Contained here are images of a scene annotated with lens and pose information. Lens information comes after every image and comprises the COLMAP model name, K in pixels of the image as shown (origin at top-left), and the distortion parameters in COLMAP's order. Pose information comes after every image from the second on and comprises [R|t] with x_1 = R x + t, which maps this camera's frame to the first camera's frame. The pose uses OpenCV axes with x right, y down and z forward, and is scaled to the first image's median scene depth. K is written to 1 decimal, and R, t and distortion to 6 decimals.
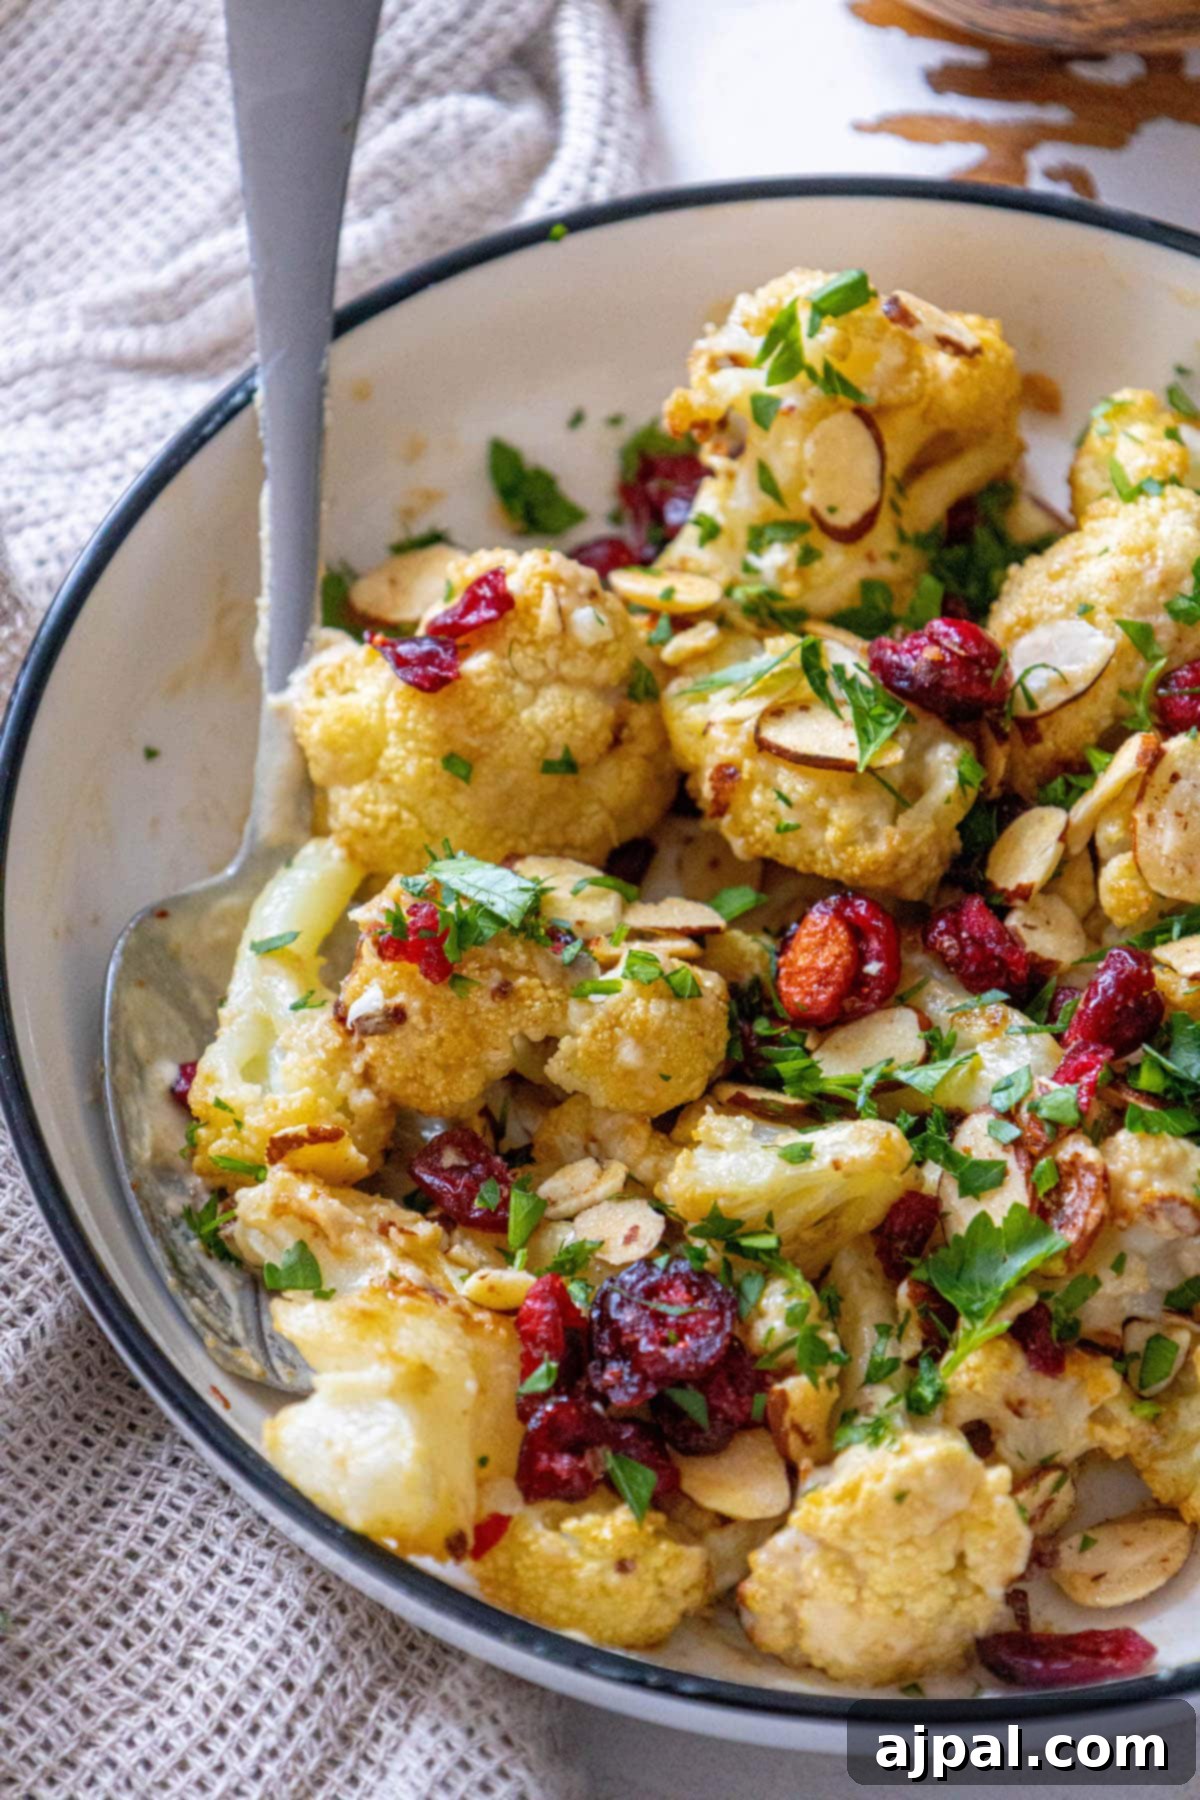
lens RADIAL K [[5306.6, 0, 598.9], [0, 5306.6, 929.9], [0, 0, 1]] dist [0.114358, 0.260818]
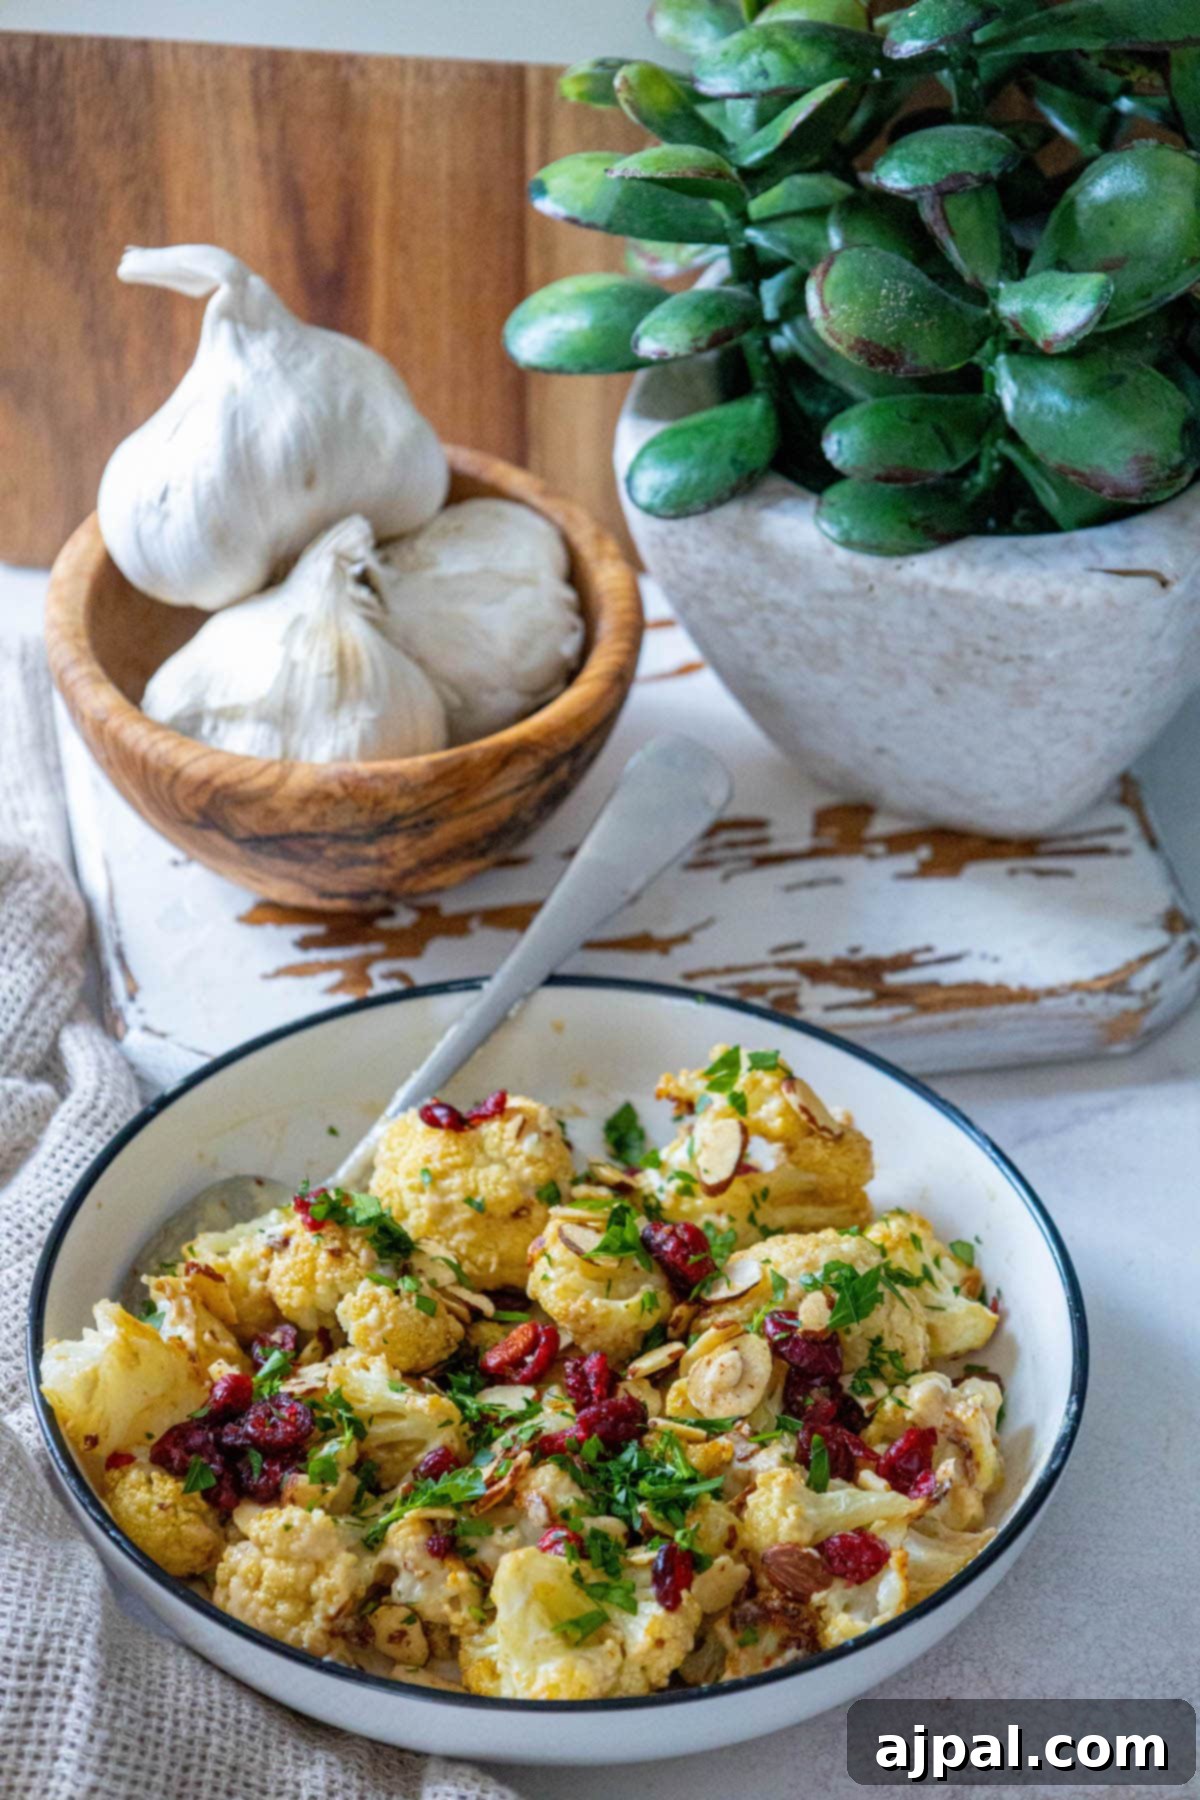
lens RADIAL K [[5306.6, 0, 598.9], [0, 5306.6, 929.9], [0, 0, 1]] dist [0.114358, 0.260818]
pose [[0.772740, 0.387662, -0.502584, 0.875162], [-0.536743, 0.821746, -0.191417, 0.209128], [0.338791, 0.417674, 0.843071, -0.492564]]
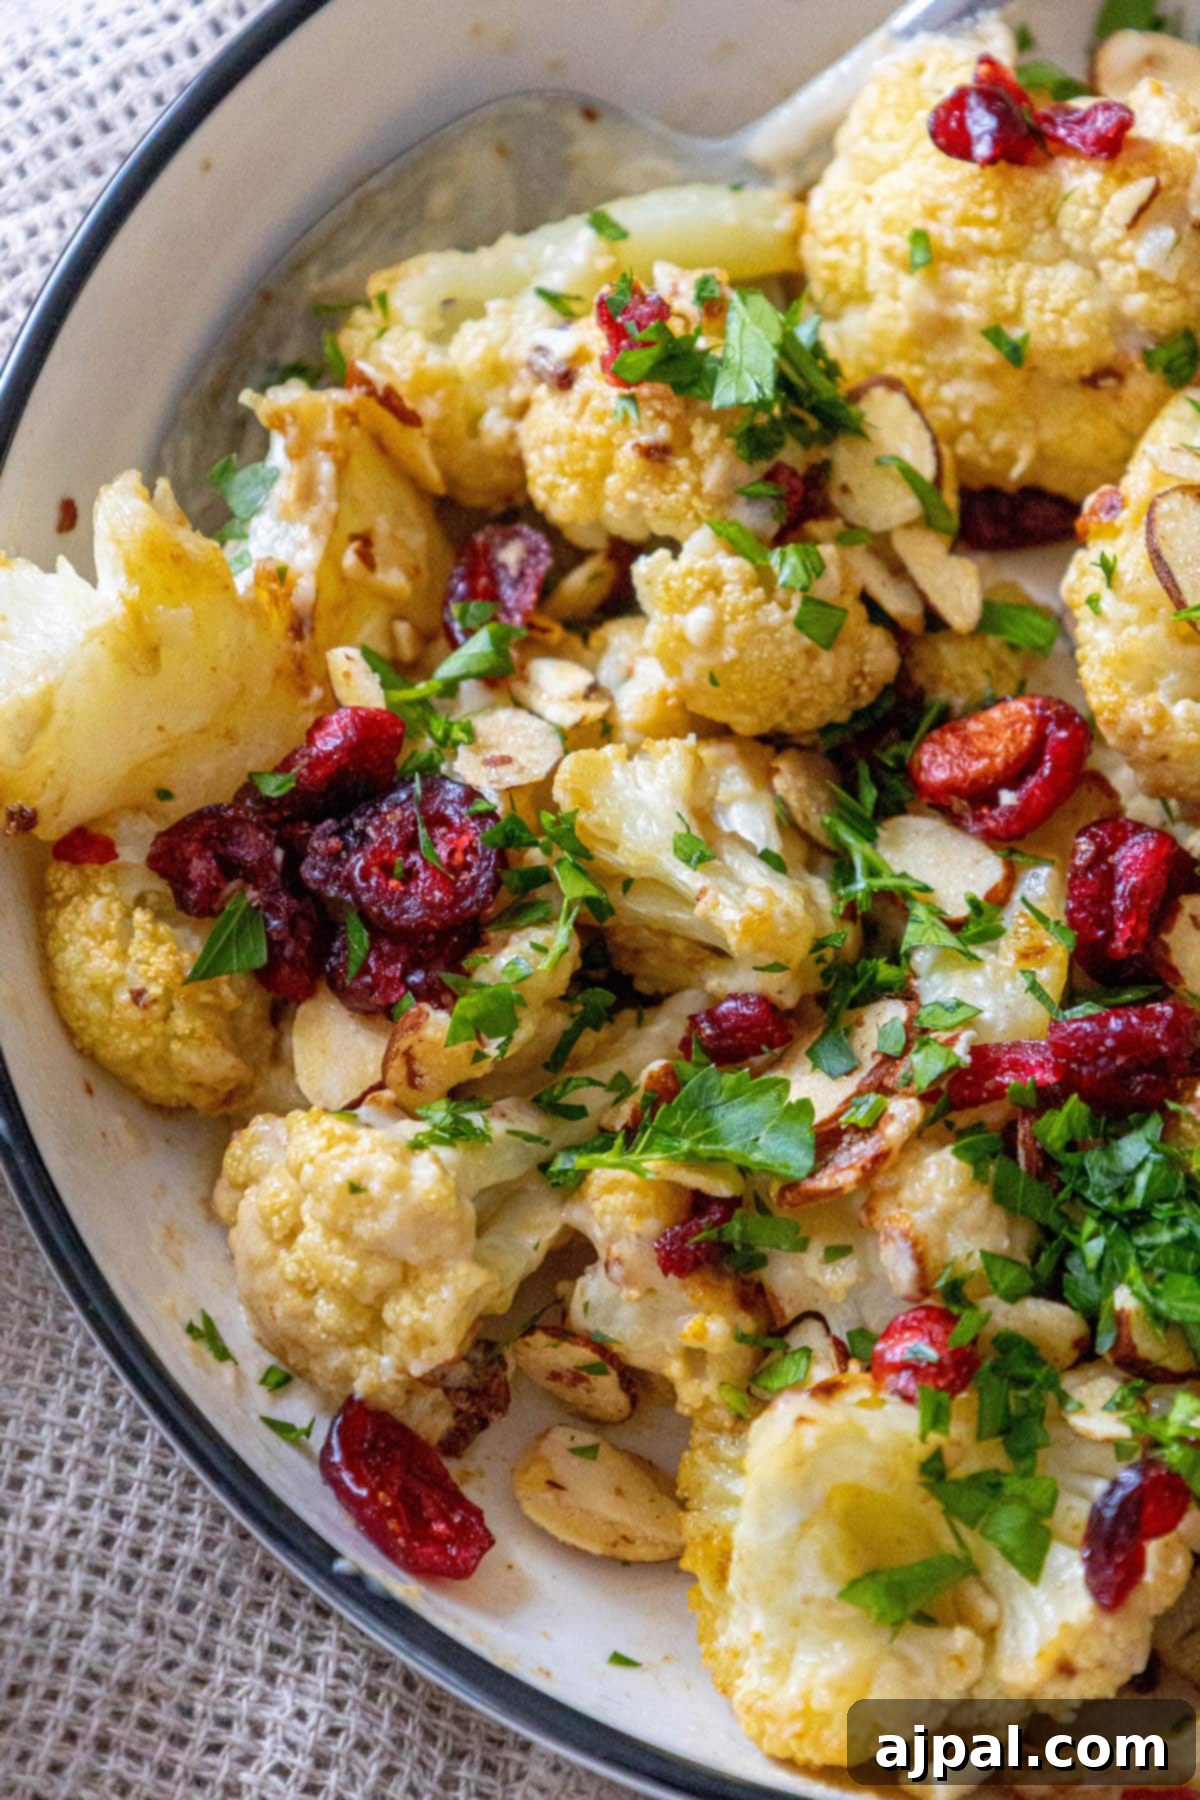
lens RADIAL K [[6815.6, 0, 600.0], [0, 6815.6, 900.0], [0, 0, 1]] dist [0.099688, 1.616206]
pose [[0.571706, 0.752287, -0.327439, 0.357670], [-0.700086, 0.655399, 0.283428, -0.225650], [0.427822, 0.067198, 0.901362, 0.069184]]
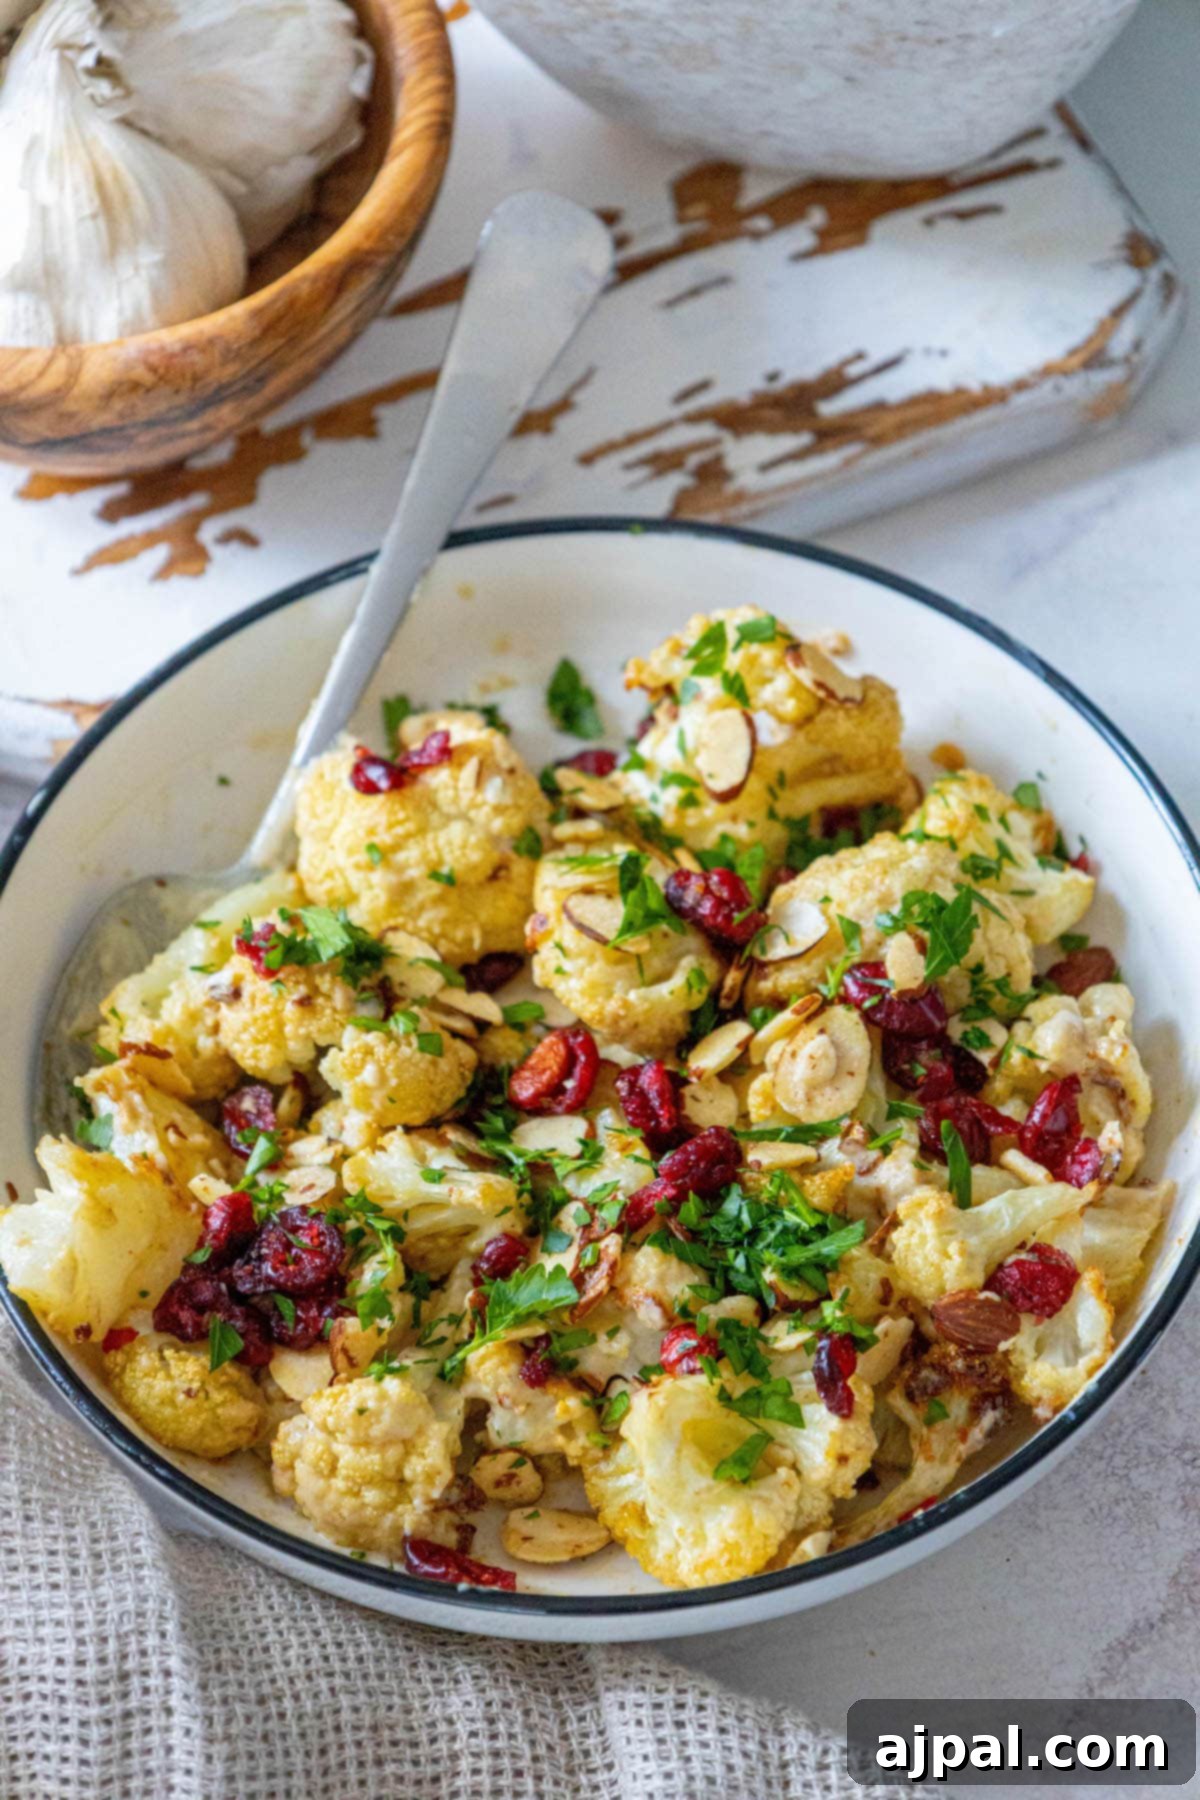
lens RADIAL K [[5306.6, 0, 598.9], [0, 5306.6, 929.9], [0, 0, 1]] dist [0.114358, 0.260818]
pose [[0.894067, 0.333865, -0.298626, 0.461007], [-0.345927, 0.938169, 0.013193, -0.051693], [0.284566, 0.091507, 0.954279, -0.331297]]
